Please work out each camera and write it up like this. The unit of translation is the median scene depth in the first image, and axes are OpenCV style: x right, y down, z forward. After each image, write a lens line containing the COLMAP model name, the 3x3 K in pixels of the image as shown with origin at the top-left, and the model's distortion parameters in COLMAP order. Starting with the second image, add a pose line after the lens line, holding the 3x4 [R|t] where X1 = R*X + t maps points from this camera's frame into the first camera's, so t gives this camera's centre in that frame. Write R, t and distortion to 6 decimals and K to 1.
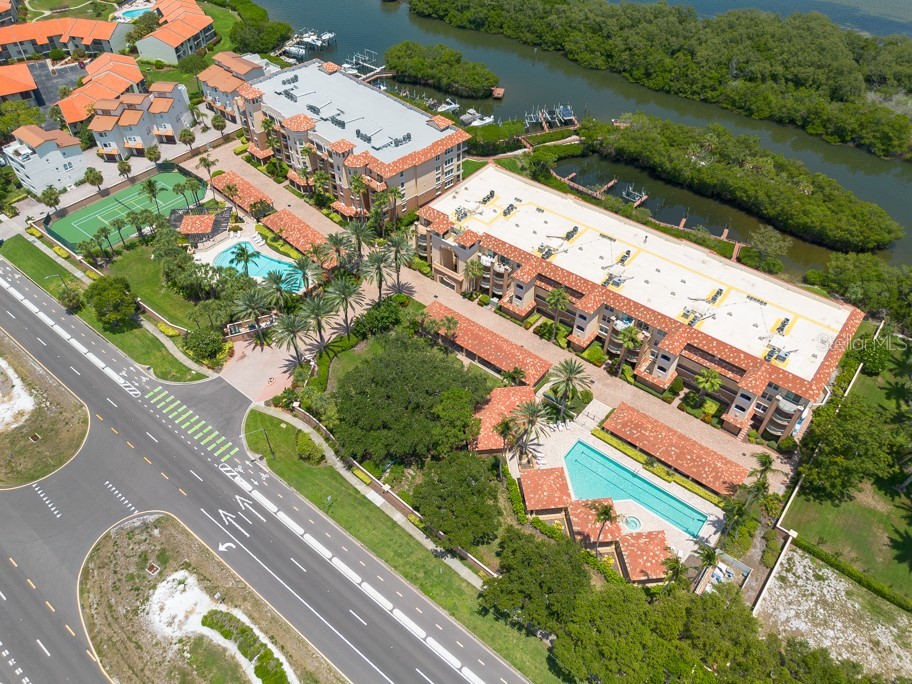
lens RADIAL K [[653.3, 0, 453.4], [0, 653.3, 347.9], [0, 0, 1]] dist [0.062419, -0.064487]
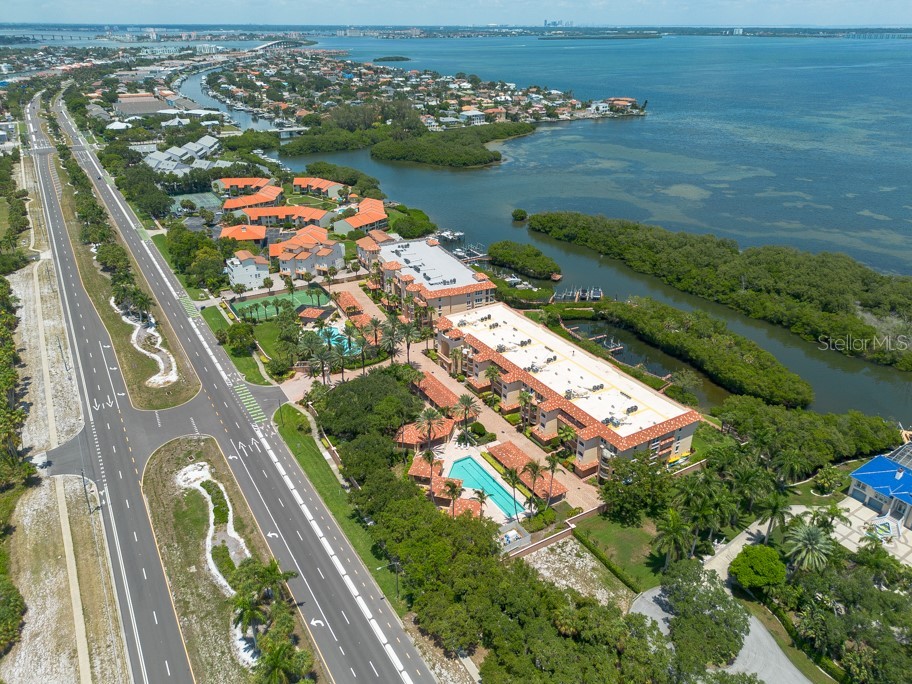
lens RADIAL K [[653.8, 0, 456.0], [0, 653.8, 342.0], [0, 0, 1]] dist [0.063936, -0.066507]
pose [[0.940811, 0.145942, -0.305902, 0.477500], [-0.240029, 0.924110, -0.297334, 0.289938], [0.239293, 0.353160, 0.904443, -0.341847]]
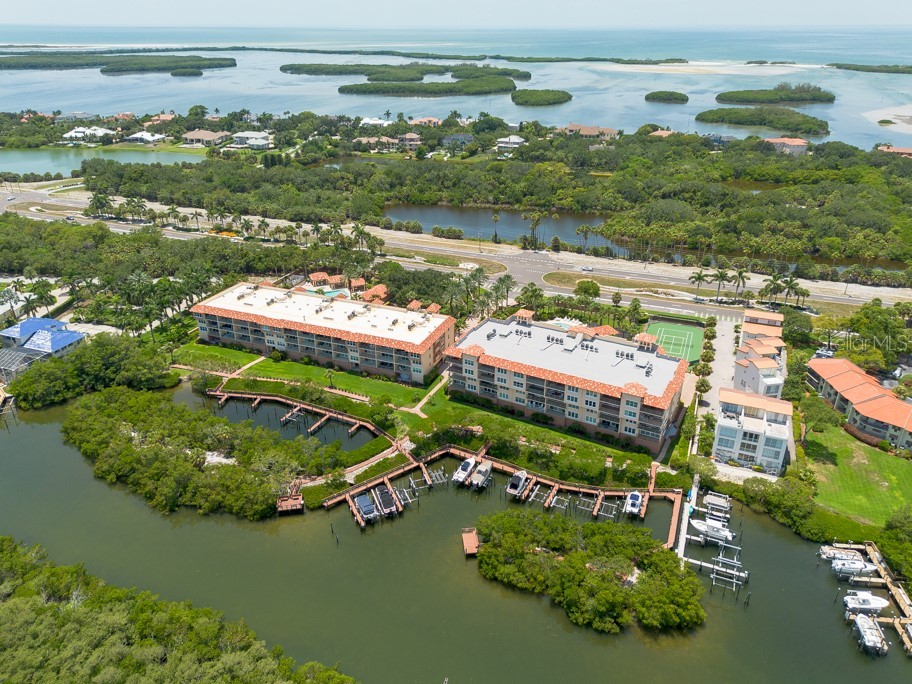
lens RADIAL K [[664.3, 0, 453.5], [0, 664.3, 341.7], [0, 0, 1]] dist [0.055405, -0.056303]
pose [[-0.957986, 0.120178, -0.260425, 0.367974], [-0.207252, 0.337614, 0.918185, -1.669315], [0.198269, 0.933581, -0.298522, 1.586284]]
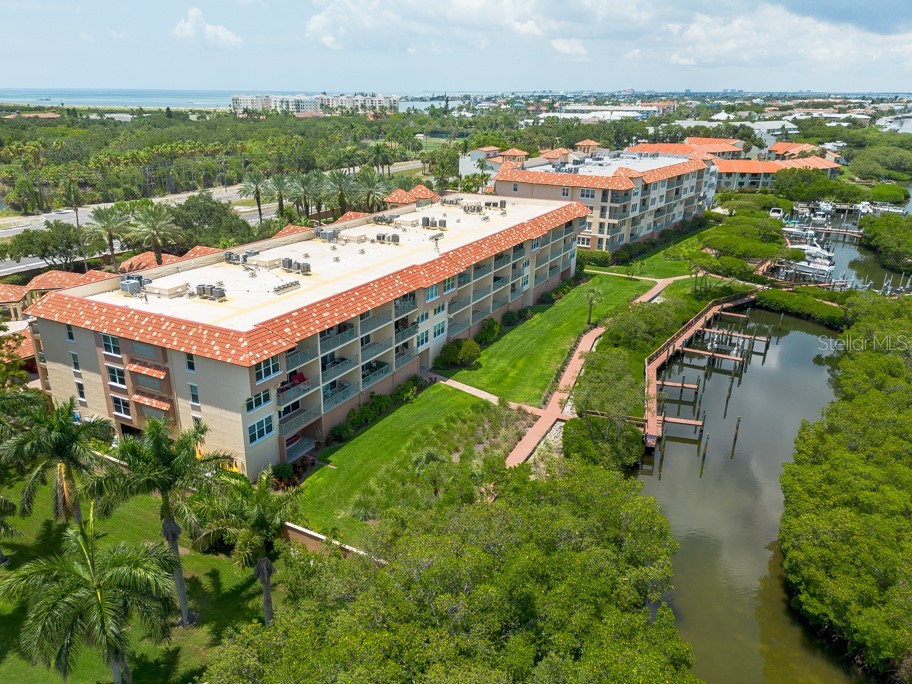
lens RADIAL K [[703.2, 0, 431.4], [0, 703.2, 378.1], [0, 0, 1]] dist [0.082877, -0.085015]
pose [[0.167168, 0.368370, -0.914526, 0.934130], [-0.706323, 0.691904, 0.149588, -0.172251], [0.687868, 0.620945, 0.375852, 0.819412]]
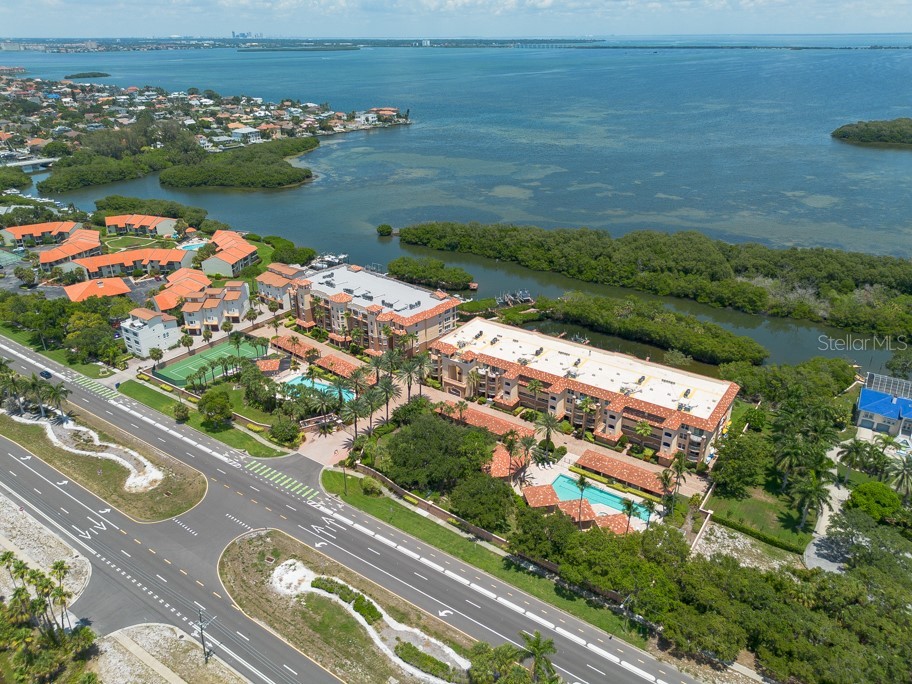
lens RADIAL K [[653.3, 0, 453.4], [0, 653.3, 347.9], [0, 0, 1]] dist [0.062419, -0.064487]
pose [[0.997331, -0.038177, 0.062239, -0.098874], [0.057087, 0.939165, -0.338689, 0.295960], [-0.045523, 0.341338, 0.938838, -0.349700]]
